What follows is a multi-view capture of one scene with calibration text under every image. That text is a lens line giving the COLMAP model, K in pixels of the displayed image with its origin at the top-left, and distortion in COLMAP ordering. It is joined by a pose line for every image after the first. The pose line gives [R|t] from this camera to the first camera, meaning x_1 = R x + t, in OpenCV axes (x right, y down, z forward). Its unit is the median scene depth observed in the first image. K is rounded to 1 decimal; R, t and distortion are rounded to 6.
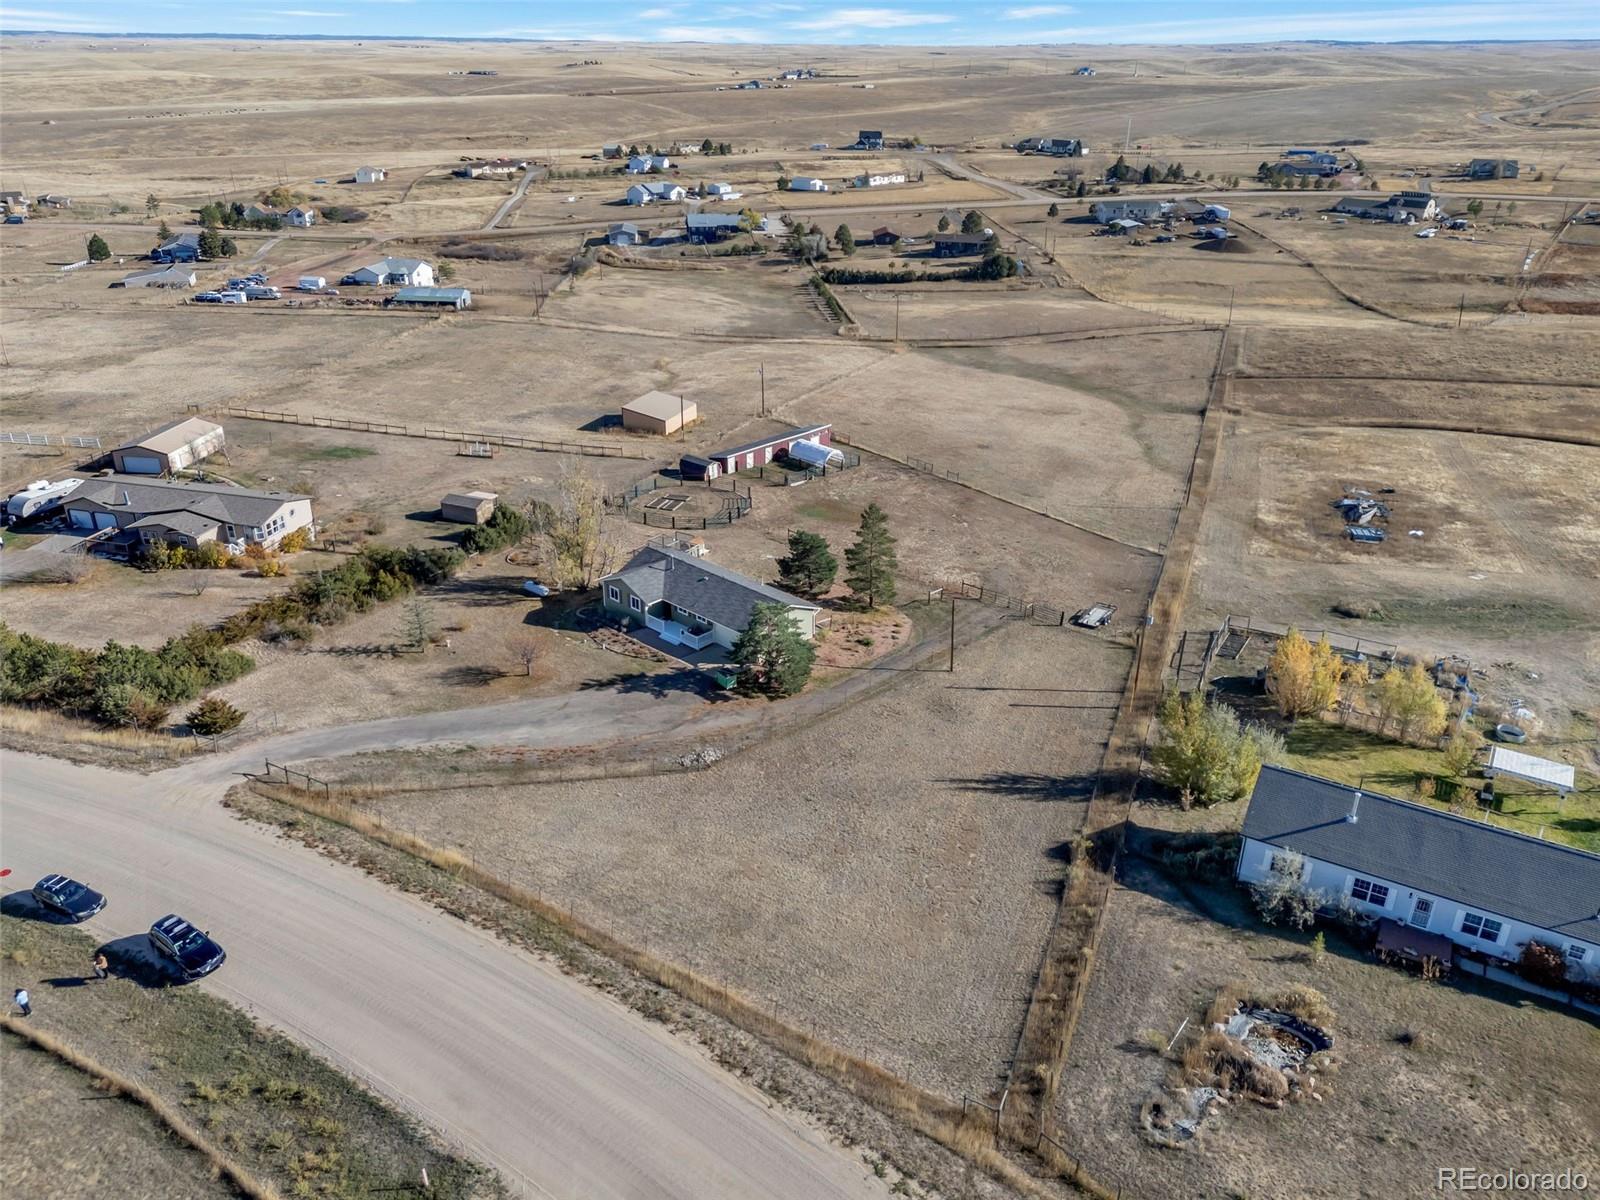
lens RADIAL K [[1168.8, 0, 802.2], [0, 1168.8, 598.0], [0, 0, 1]] dist [0.068156, -0.060354]
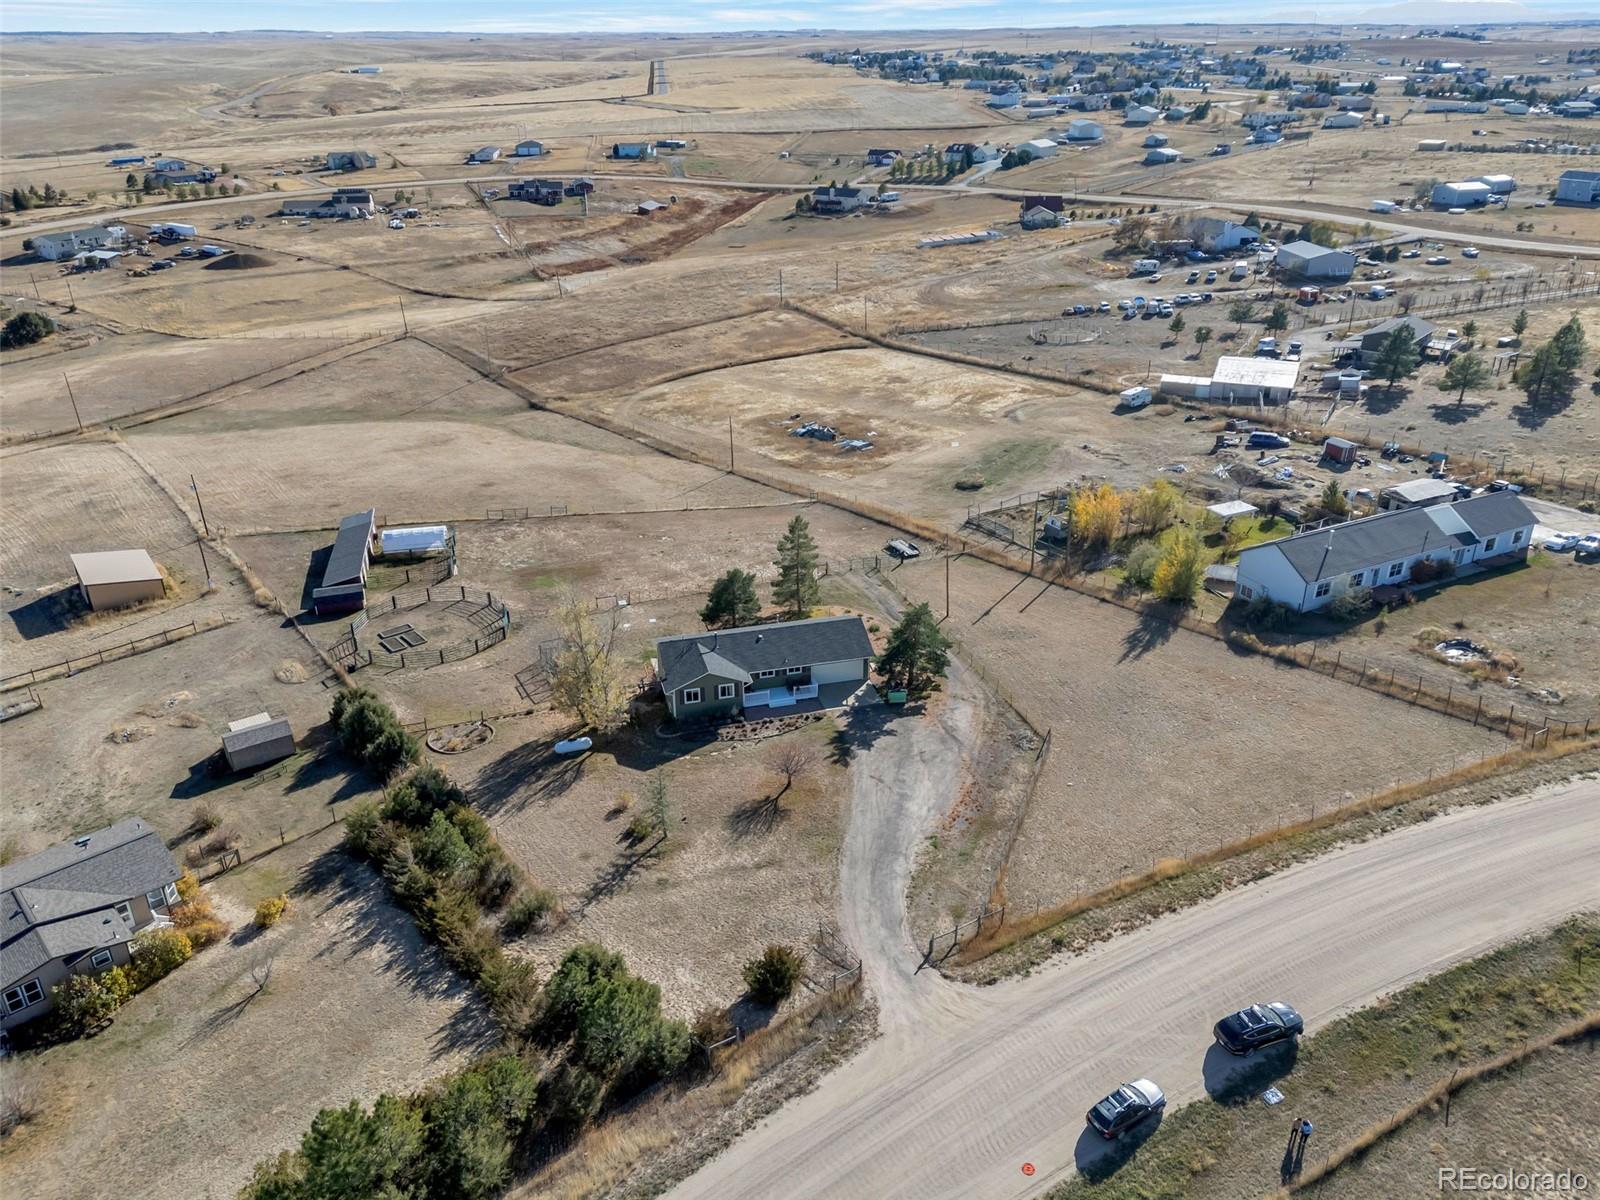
lens RADIAL K [[1168.8, 0, 802.2], [0, 1168.8, 598.0], [0, 0, 1]] dist [0.068156, -0.060354]
pose [[0.538925, -0.374980, 0.754287, -0.225147], [0.370477, 0.909711, 0.187547, -0.061848], [-0.756509, 0.178372, 0.629187, 0.099099]]
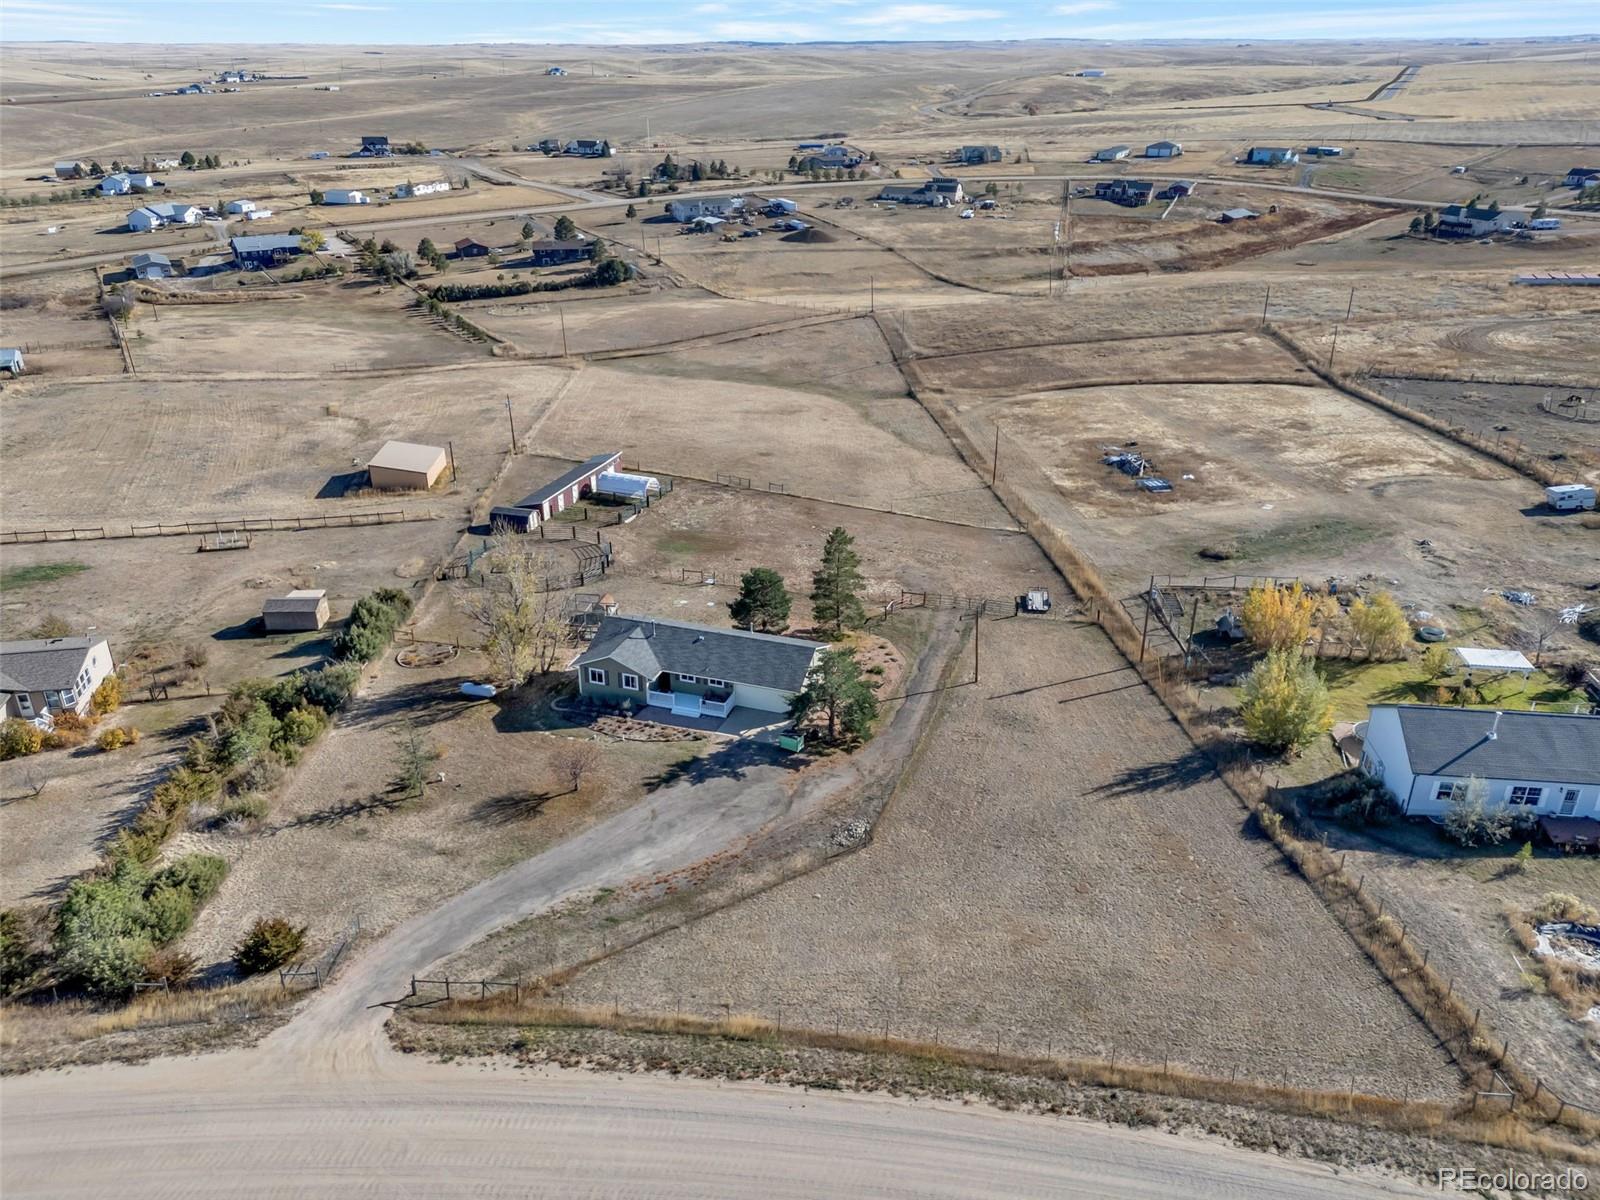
lens RADIAL K [[1168.8, 0, 802.2], [0, 1168.8, 598.0], [0, 0, 1]] dist [0.068156, -0.060354]
pose [[0.911023, -0.182925, 0.369562, -0.096534], [0.182918, 0.982491, 0.035394, -0.018491], [-0.369566, 0.035355, 0.928532, 0.036898]]
